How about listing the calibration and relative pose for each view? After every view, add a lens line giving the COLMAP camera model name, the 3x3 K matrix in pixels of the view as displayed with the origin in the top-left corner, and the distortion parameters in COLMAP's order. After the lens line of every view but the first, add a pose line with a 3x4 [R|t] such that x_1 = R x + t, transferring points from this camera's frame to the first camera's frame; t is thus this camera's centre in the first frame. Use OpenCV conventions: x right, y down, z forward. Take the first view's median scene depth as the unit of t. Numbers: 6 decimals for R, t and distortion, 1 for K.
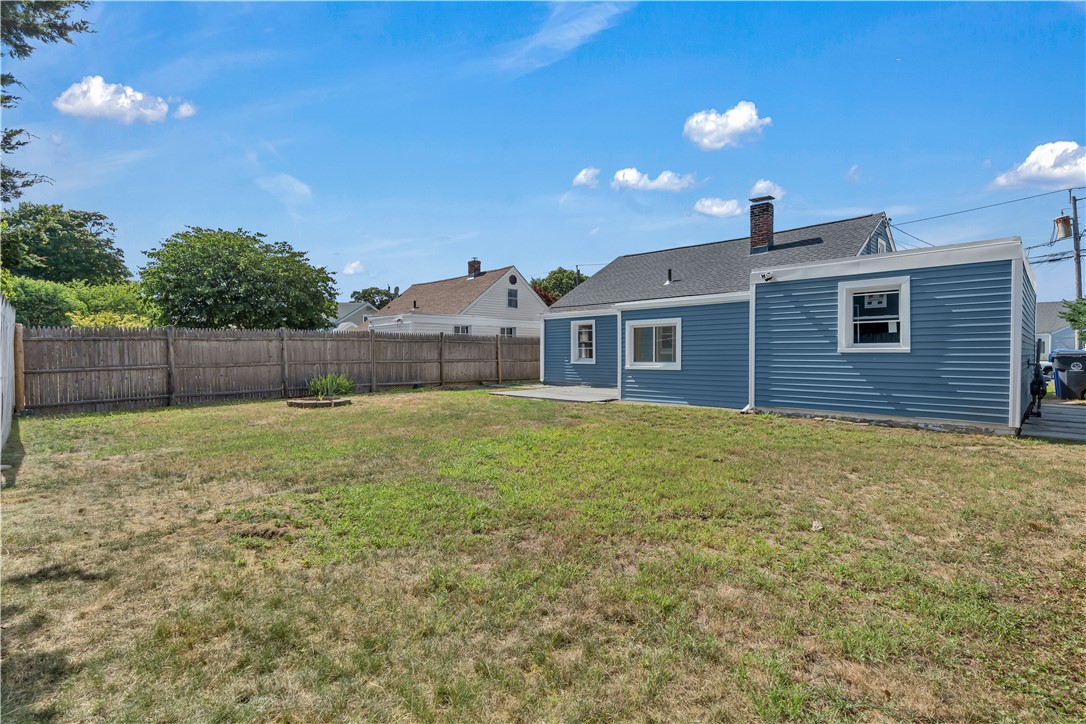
lens RADIAL K [[493.6, 0, 547.0], [0, 493.6, 359.9], [0, 0, 1]] dist [0.000926, 0.000202]
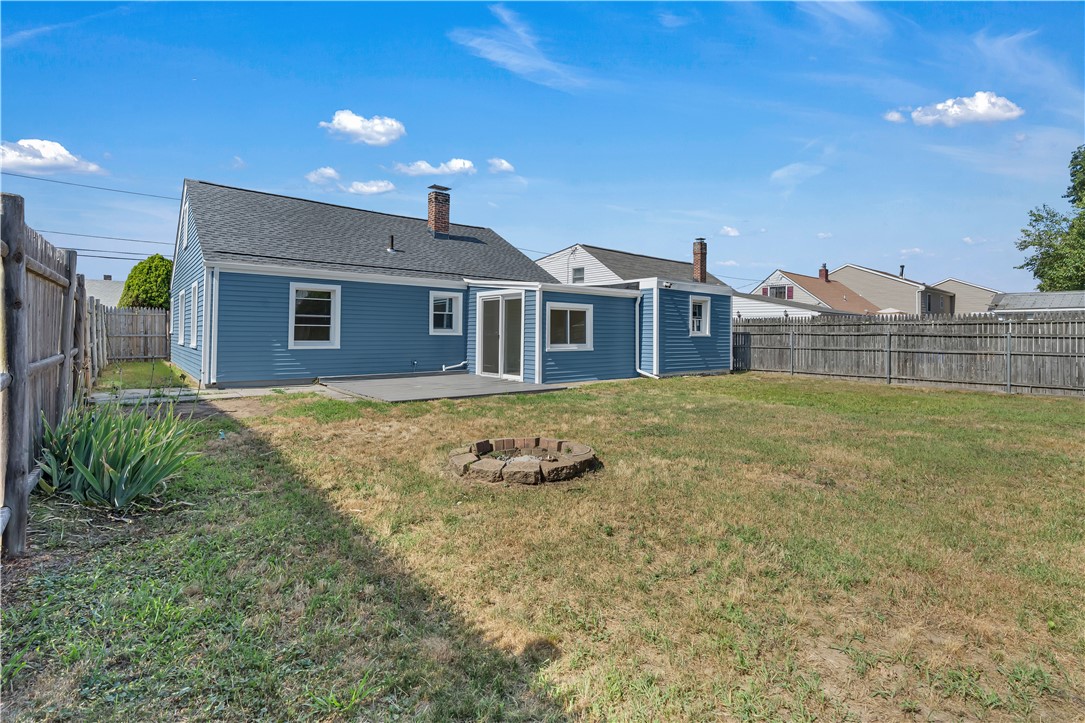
lens RADIAL K [[509.2, 0, 541.1], [0, 509.2, 324.3], [0, 0, 1]] dist [-0.000447, -0.000012]
pose [[0.101698, 0.022277, 0.994566, -0.861810], [0.004151, 0.999731, -0.022818, -0.012780], [-0.994807, 0.006449, 0.101578, 0.943400]]
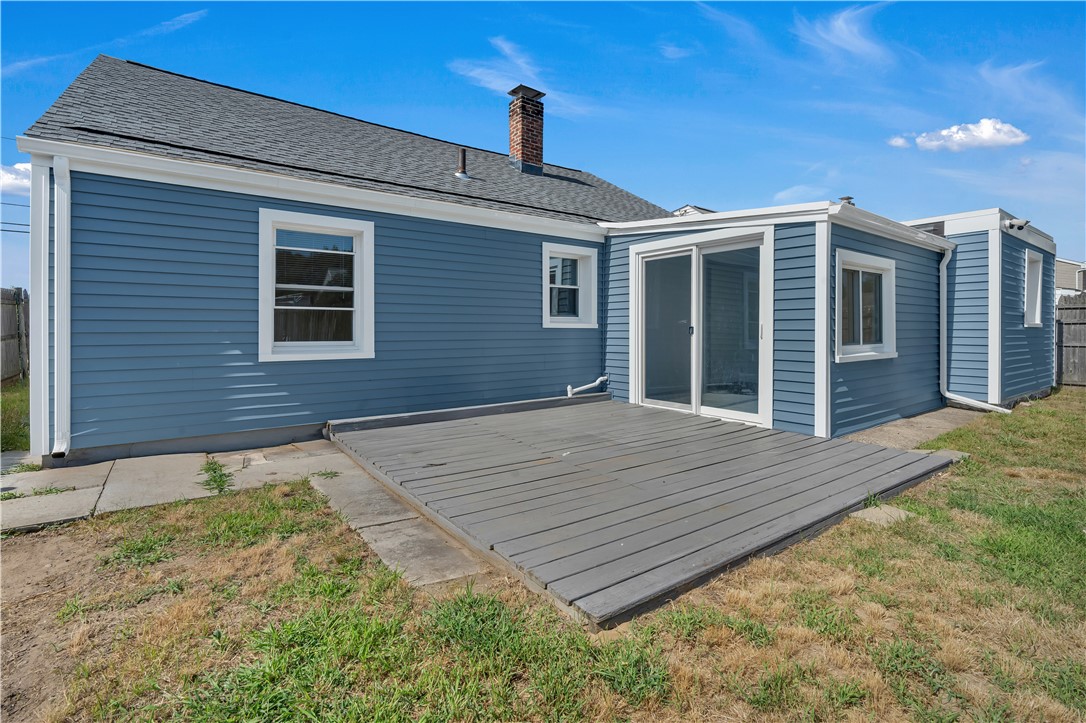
lens RADIAL K [[508.9, 0, 545.6], [0, 508.9, 328.5], [0, 0, 1]] dist [-0.001128, -0.000042]
pose [[0.155368, 0.000446, 0.987857, -0.320502], [0.011804, 0.999928, -0.002308, -0.013686], [-0.987786, 0.012019, 0.155351, 1.221171]]
